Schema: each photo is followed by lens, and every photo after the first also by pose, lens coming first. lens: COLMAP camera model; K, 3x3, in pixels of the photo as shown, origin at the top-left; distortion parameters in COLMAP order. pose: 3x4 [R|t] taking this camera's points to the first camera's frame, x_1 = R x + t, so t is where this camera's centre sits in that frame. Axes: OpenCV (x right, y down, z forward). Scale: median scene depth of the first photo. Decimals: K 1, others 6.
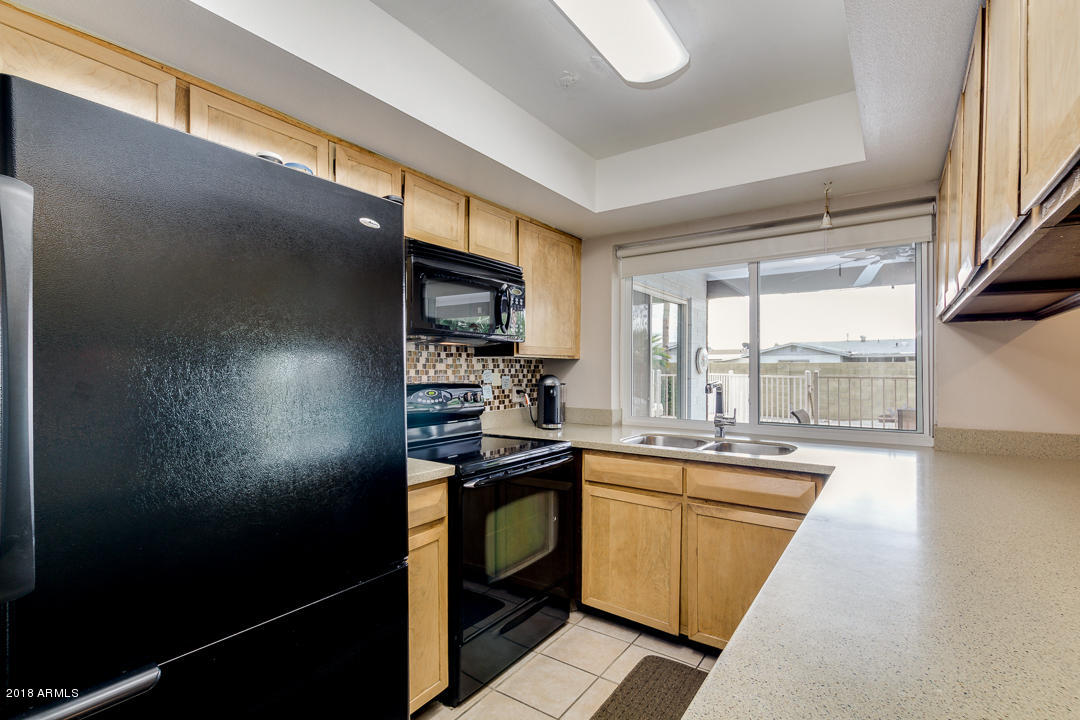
lens RADIAL K [[496.7, 0, 547.9], [0, 496.7, 369.7], [0, 0, 1]] dist [0.000245, 0.000040]
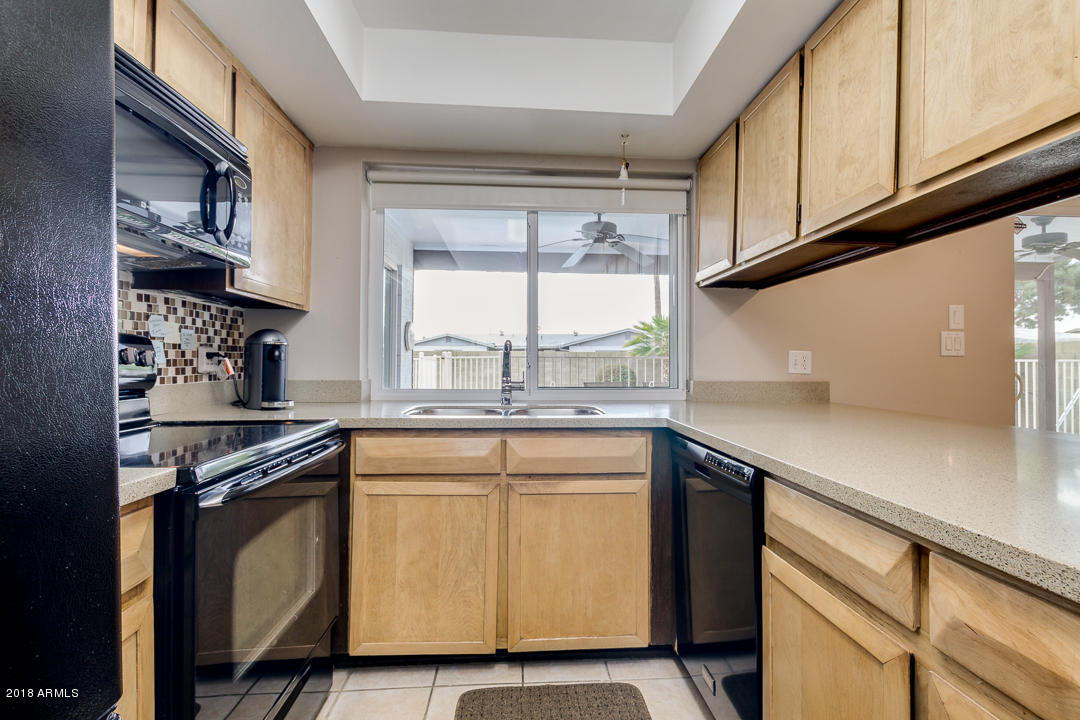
lens RADIAL K [[502.5, 0, 540.0], [0, 502.5, 360.0], [0, 0, 1]] dist [0.001217, 0.000191]
pose [[0.778598, 0.006880, 0.627485, -0.145645], [-0.001875, 0.999961, -0.008637, 0.060025], [-0.627520, 0.005548, 0.778581, 0.258447]]
